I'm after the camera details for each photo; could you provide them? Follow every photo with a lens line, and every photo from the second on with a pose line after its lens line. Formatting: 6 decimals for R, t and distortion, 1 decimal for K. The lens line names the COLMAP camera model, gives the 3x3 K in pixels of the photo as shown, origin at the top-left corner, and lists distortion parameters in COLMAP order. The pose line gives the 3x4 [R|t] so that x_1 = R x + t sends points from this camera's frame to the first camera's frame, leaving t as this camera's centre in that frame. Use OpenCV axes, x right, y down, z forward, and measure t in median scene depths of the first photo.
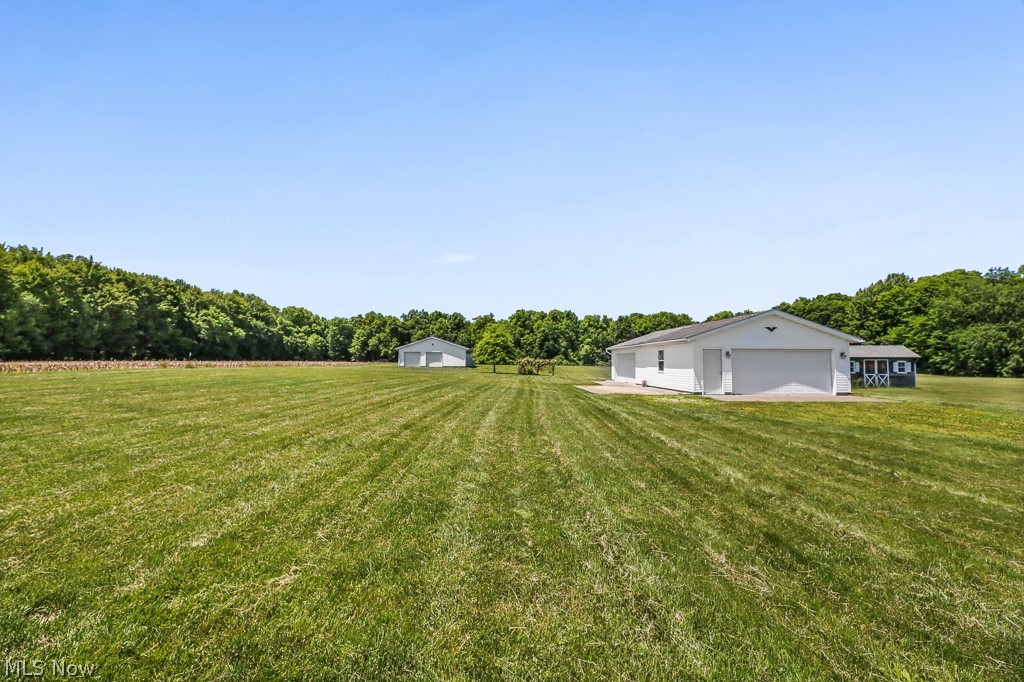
lens RADIAL K [[413.2, 0, 518.0], [0, 413.2, 325.4], [0, 0, 1]] dist [-0.003023, -0.002198]
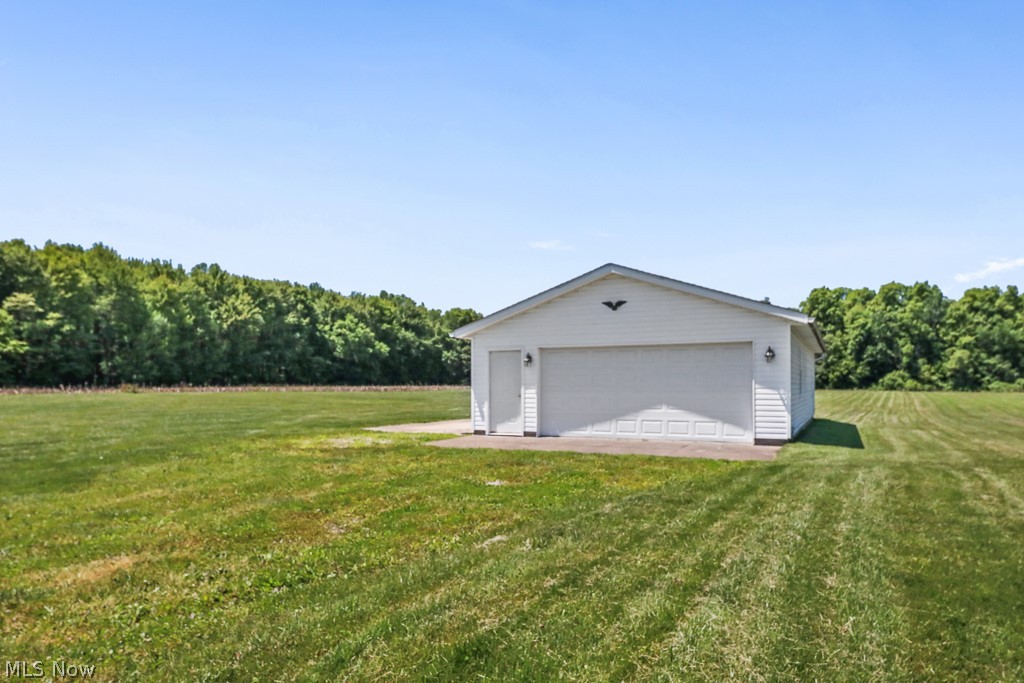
lens RADIAL K [[677.5, 0, 498.5], [0, 677.5, 381.7], [0, 0, 1]] dist [0.002902, 0.007243]
pose [[0.874937, -0.010000, -0.484133, 0.112060], [0.049289, 0.996433, 0.068495, 0.004743], [0.481721, -0.083791, 0.872309, 0.029429]]
